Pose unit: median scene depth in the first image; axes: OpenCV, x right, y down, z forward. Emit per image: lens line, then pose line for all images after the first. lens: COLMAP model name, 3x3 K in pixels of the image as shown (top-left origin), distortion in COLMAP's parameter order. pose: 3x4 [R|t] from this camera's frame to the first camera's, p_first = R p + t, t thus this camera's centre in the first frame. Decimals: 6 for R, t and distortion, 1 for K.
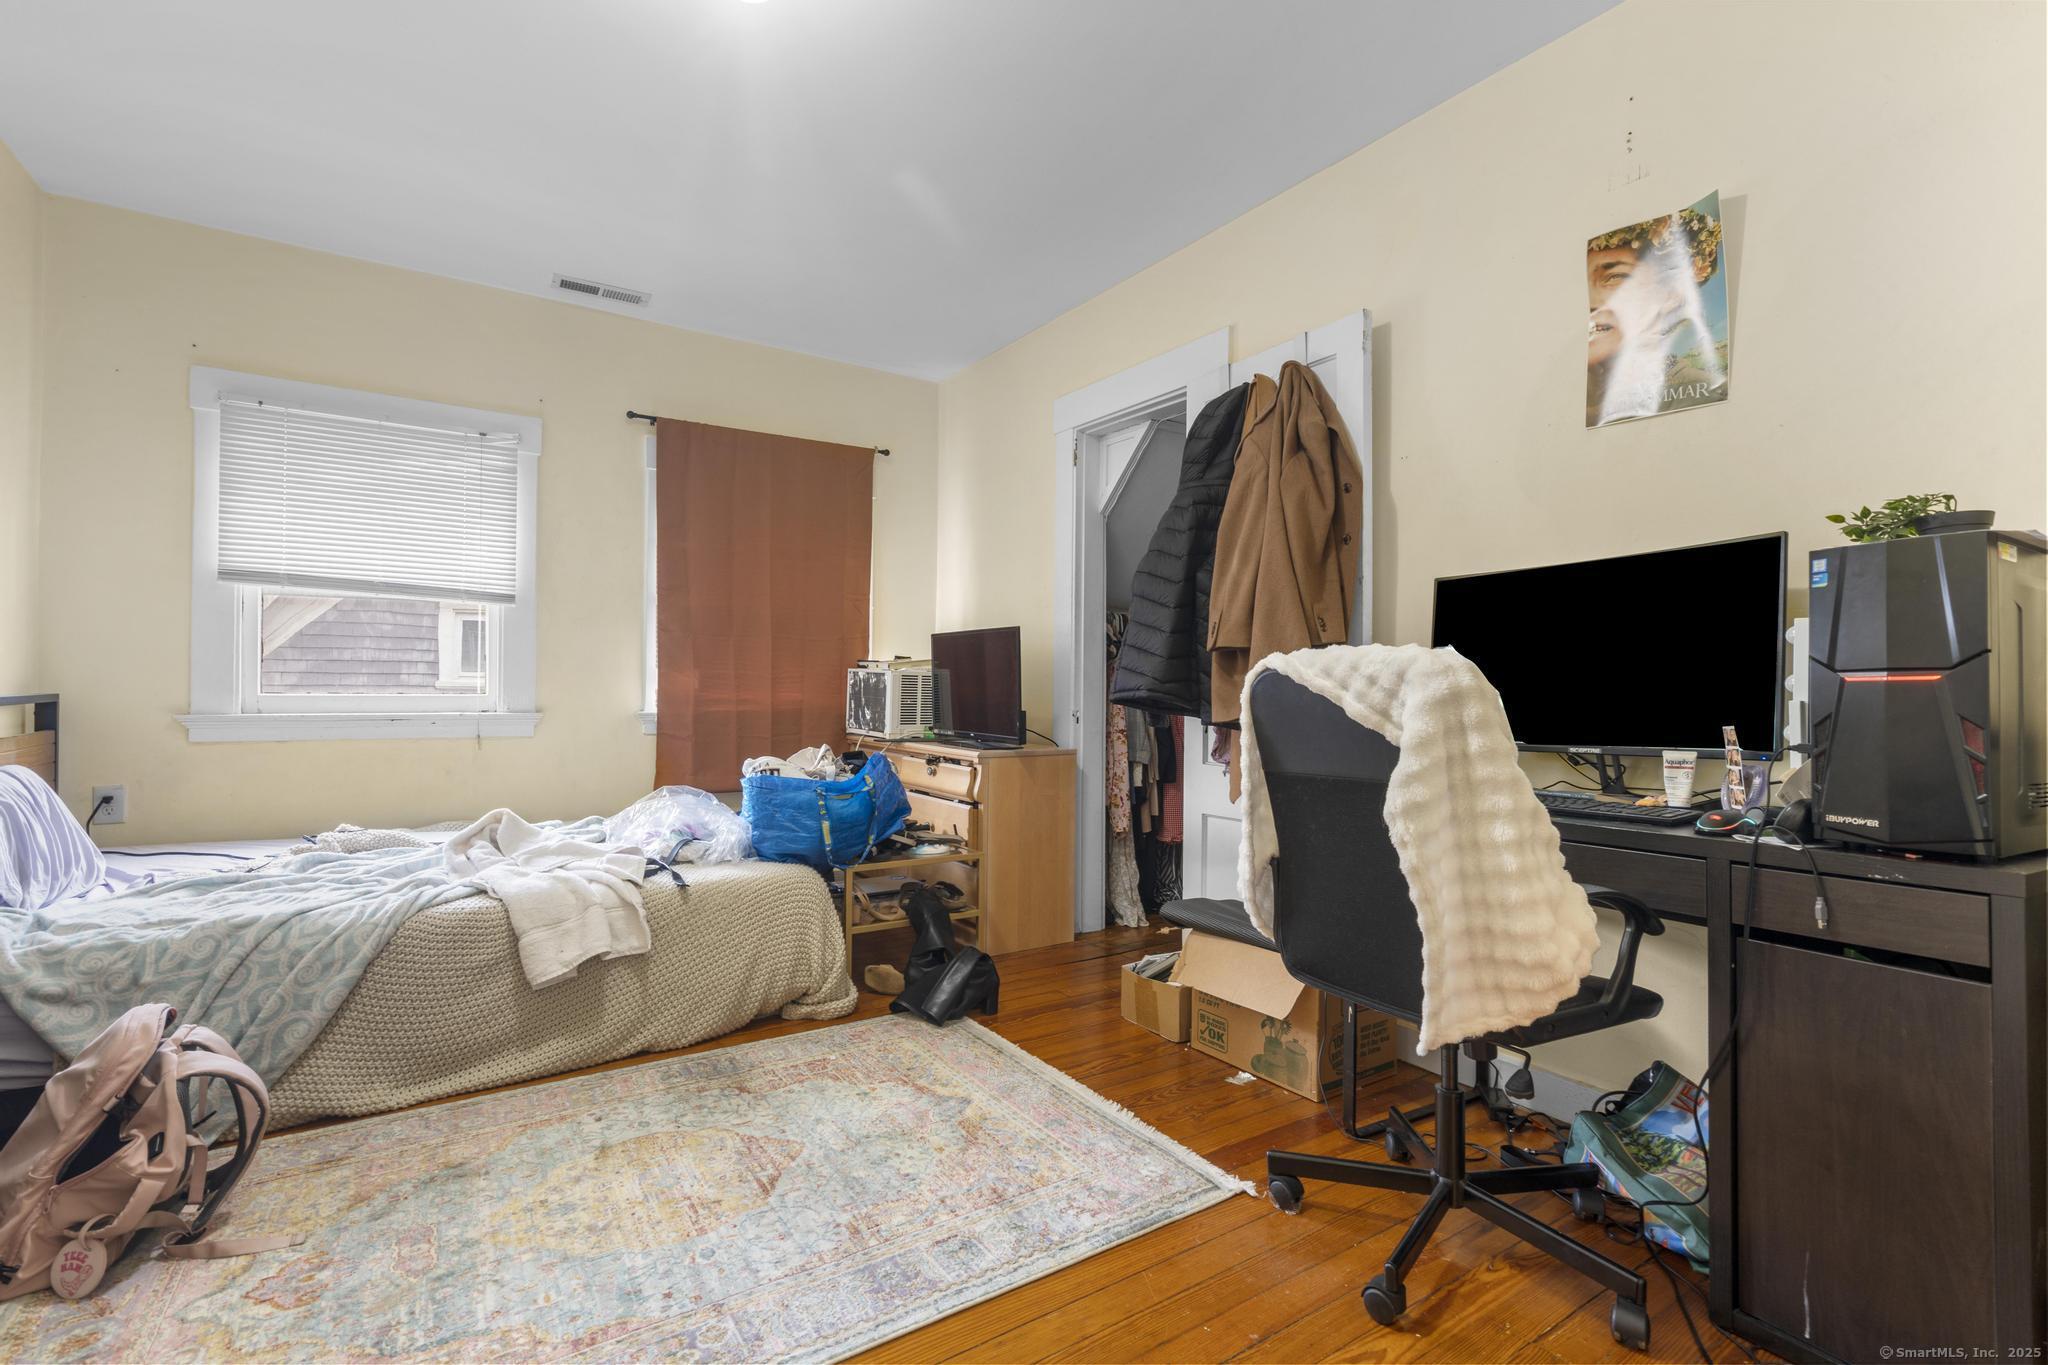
lens RADIAL K [[917.1, 0, 1021.6], [0, 917.1, 685.7], [0, 0, 1]] dist [-0.009845, 0.002796]
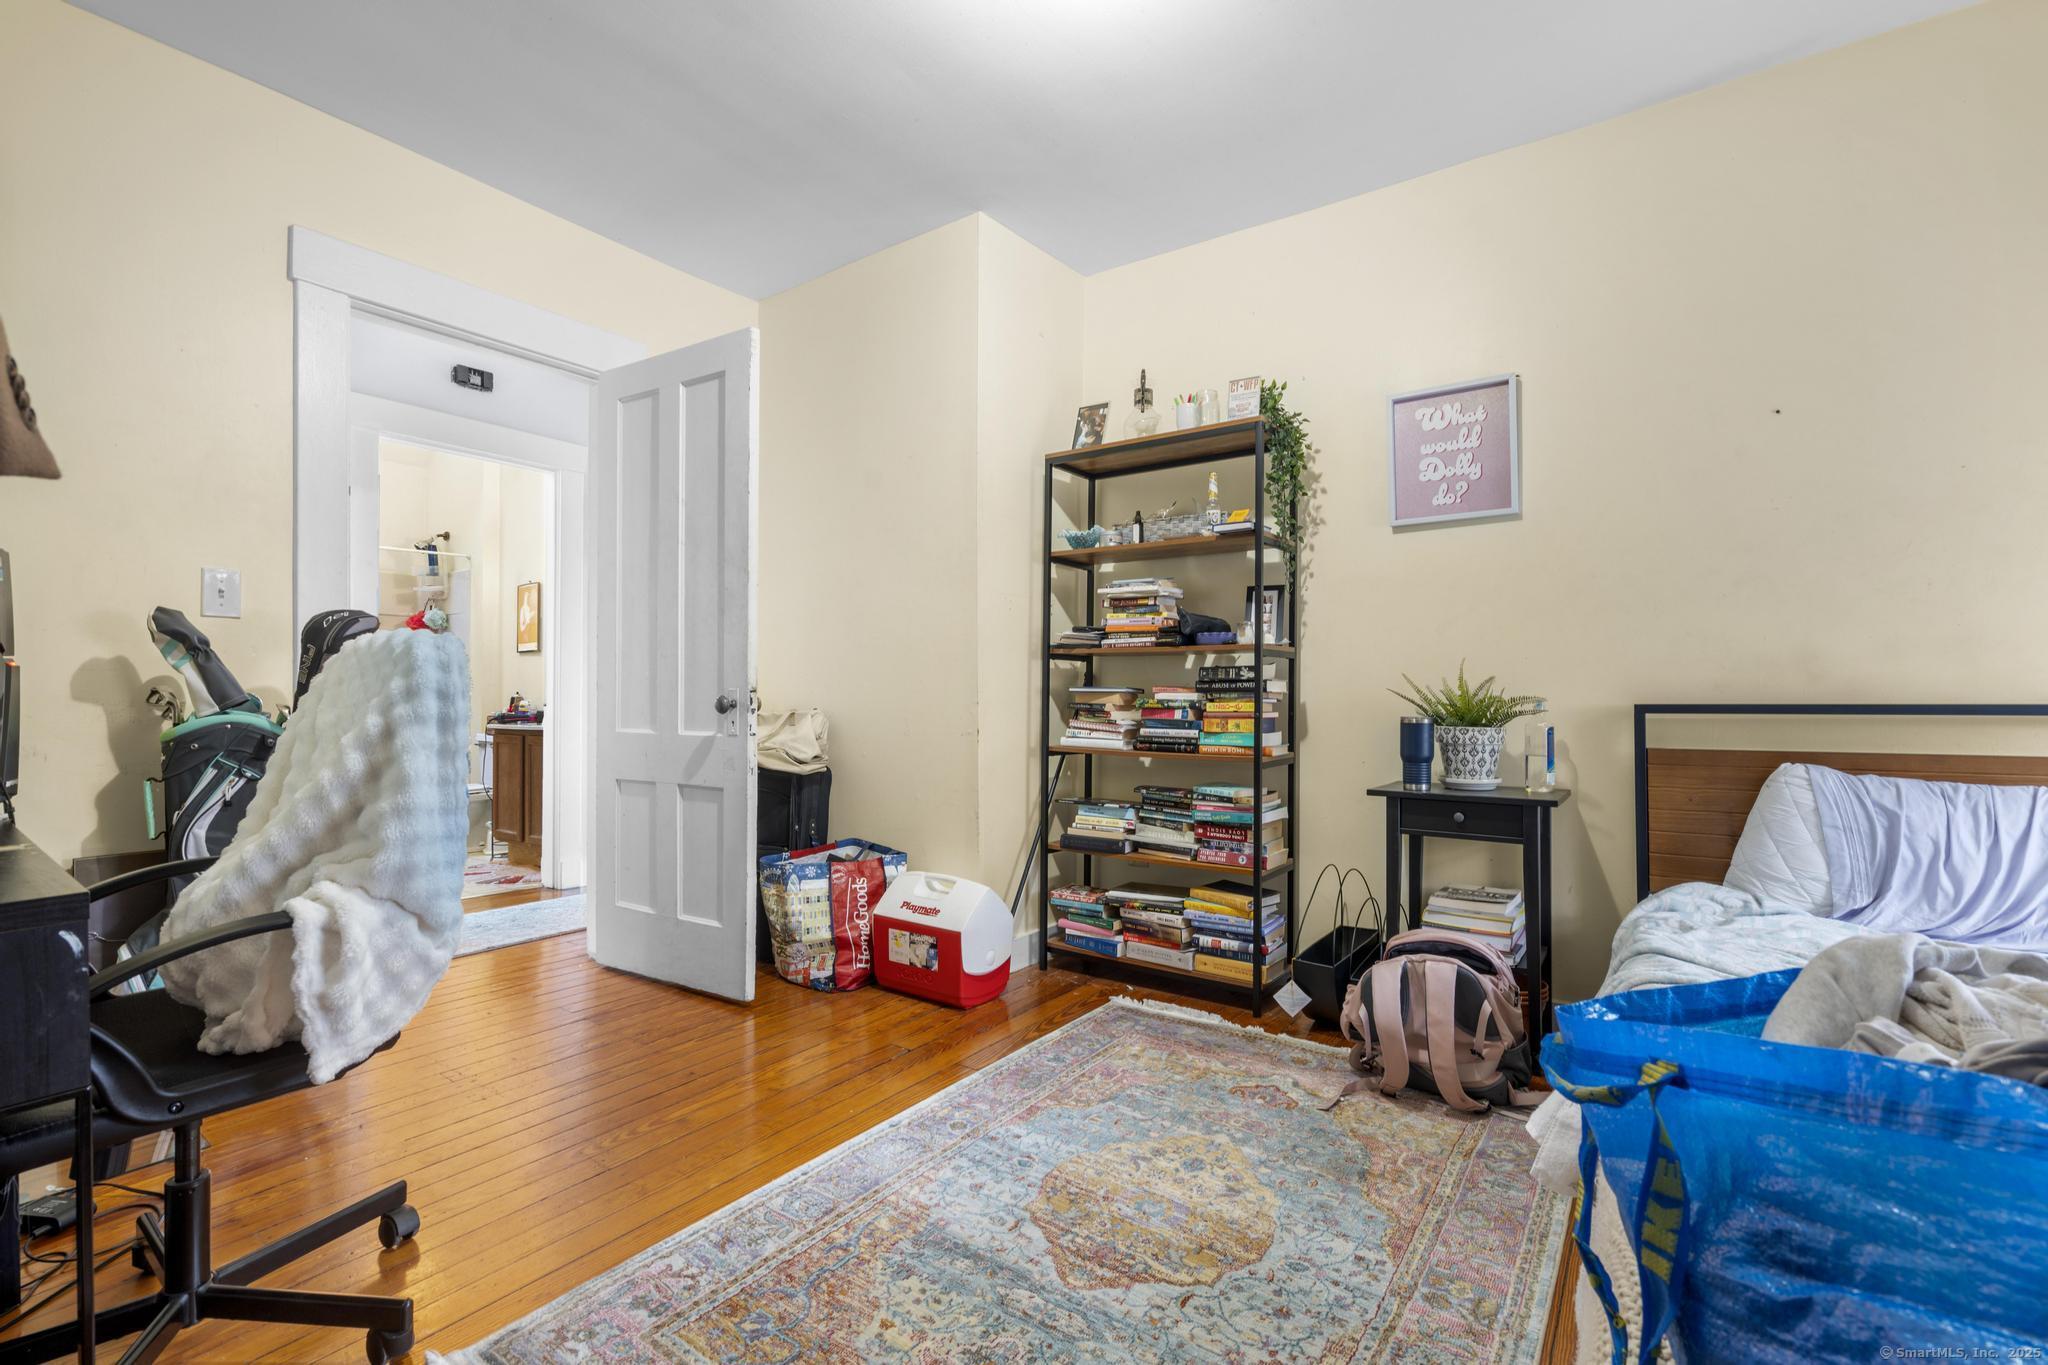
lens RADIAL K [[917.1, 0, 1026.8], [0, 917.1, 686.5], [0, 0, 1]] dist [-0.009845, 0.002796]
pose [[-0.931498, -0.003276, -0.363733, 0.090403], [0.000408, 0.999949, -0.010052, 0.011415], [0.363747, -0.009512, -0.931449, 2.087726]]
